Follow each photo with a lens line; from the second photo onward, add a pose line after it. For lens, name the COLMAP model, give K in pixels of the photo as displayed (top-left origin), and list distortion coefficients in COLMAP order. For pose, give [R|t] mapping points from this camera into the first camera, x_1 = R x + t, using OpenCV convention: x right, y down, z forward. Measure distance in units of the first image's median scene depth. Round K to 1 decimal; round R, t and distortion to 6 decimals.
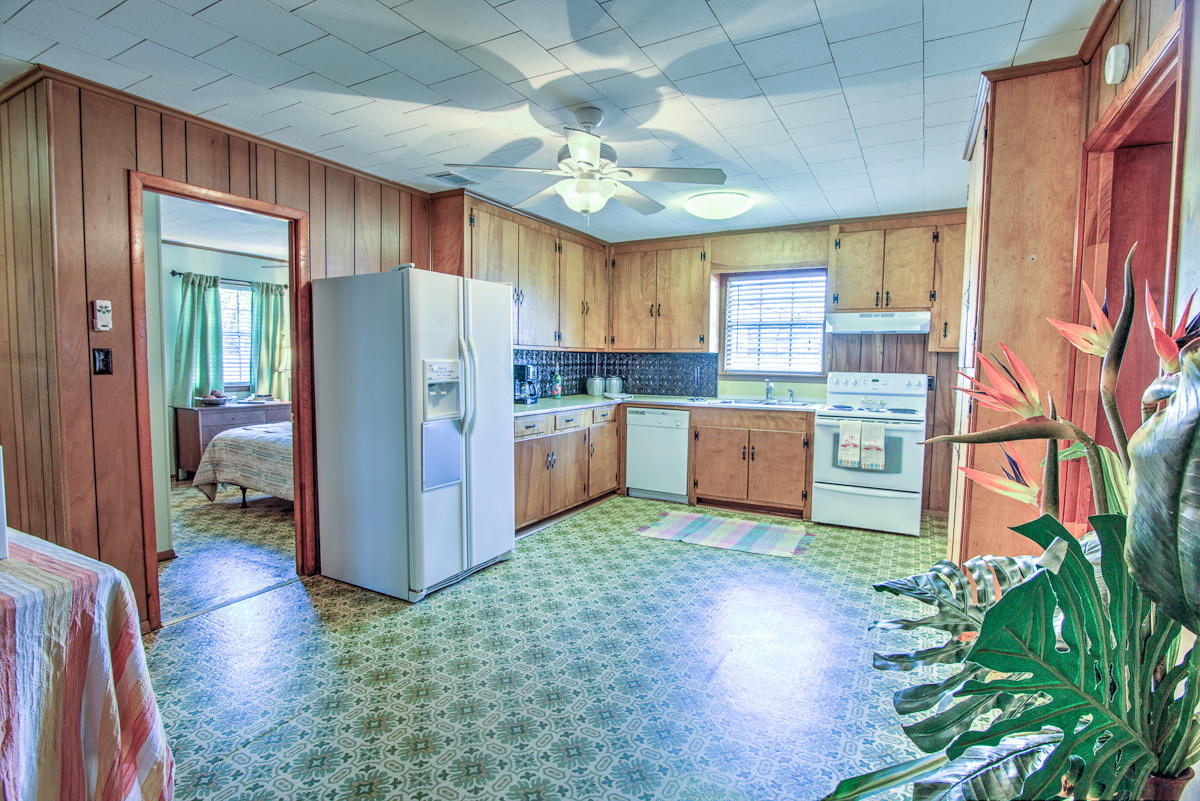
lens RADIAL K [[581.5, 0, 598.6], [0, 581.5, 397.5], [0, 0, 1]] dist [-0.020717, -0.002217]
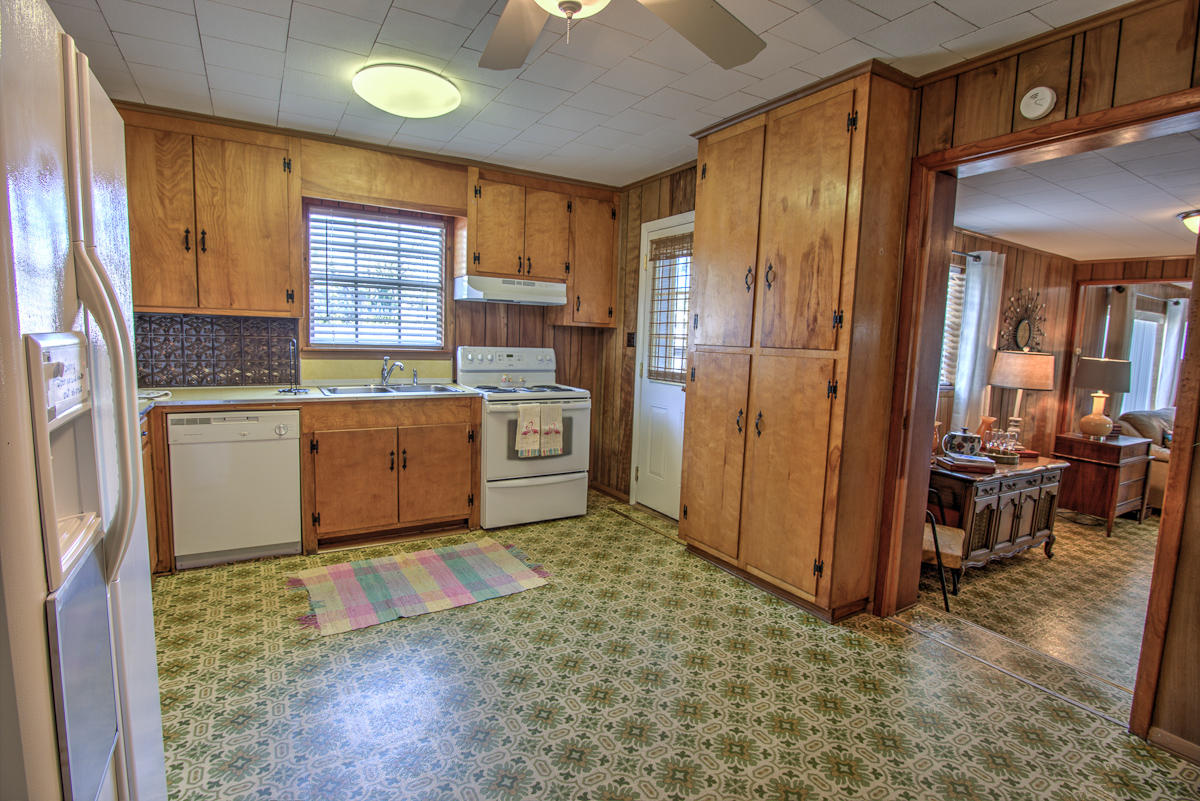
lens RADIAL K [[581.5, 0, 597.7], [0, 581.5, 398.5], [0, 0, 1]] dist [-0.020717, -0.002217]
pose [[0.504580, -0.085816, 0.859089, -0.243158], [0.032939, 0.996237, 0.080169, -0.032250], [-0.862736, -0.012154, 0.505508, 0.439415]]
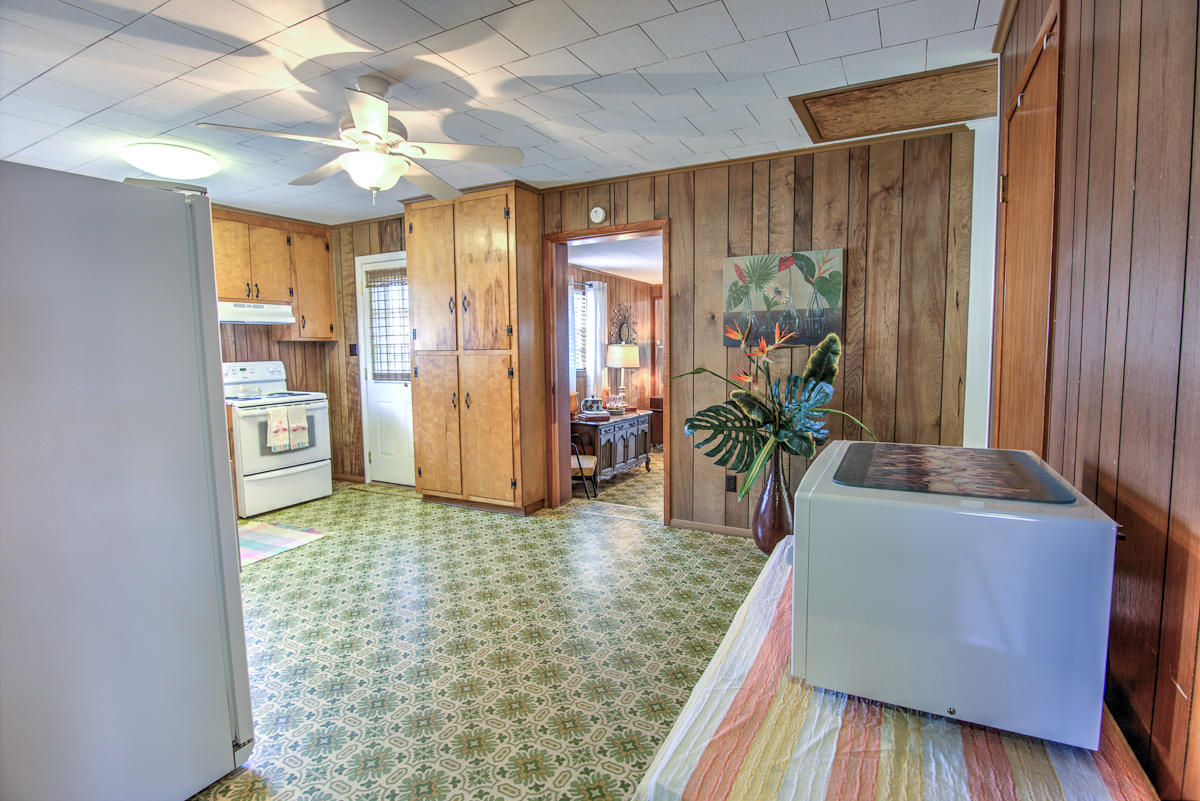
lens RADIAL K [[581.5, 0, 598.6], [0, 581.5, 396.5], [0, 0, 1]] dist [-0.020717, -0.002217]
pose [[-0.011791, -0.098541, 0.995063, -0.567083], [0.083860, 0.991529, 0.099185, -0.031664], [-0.996408, 0.084615, -0.003428, 0.394610]]
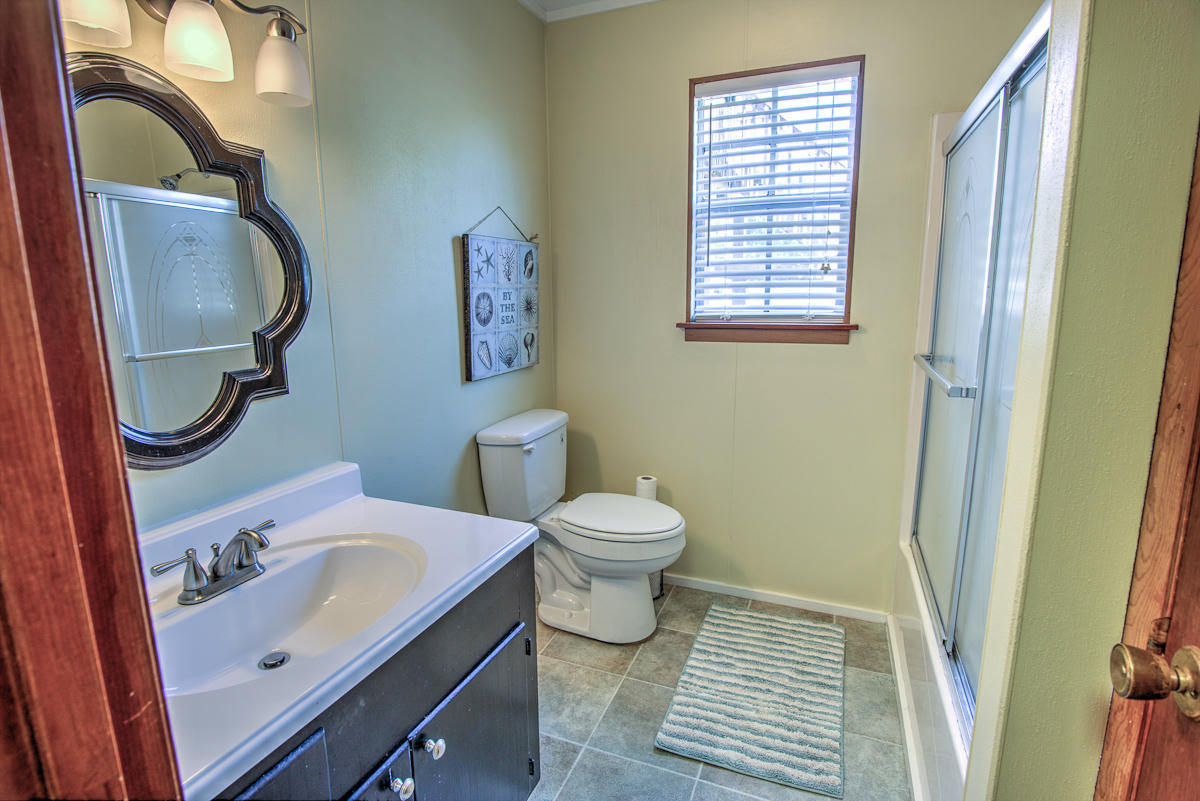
lens RADIAL K [[581.5, 0, 605.2], [0, 581.5, 399.7], [0, 0, 1]] dist [-0.020717, -0.002217]
pose [[0.991762, -0.038307, 0.122229, 0.106489], [0.024931, 0.993713, 0.109142, -0.037532], [-0.125641, -0.105196, 0.986483, 0.631964]]
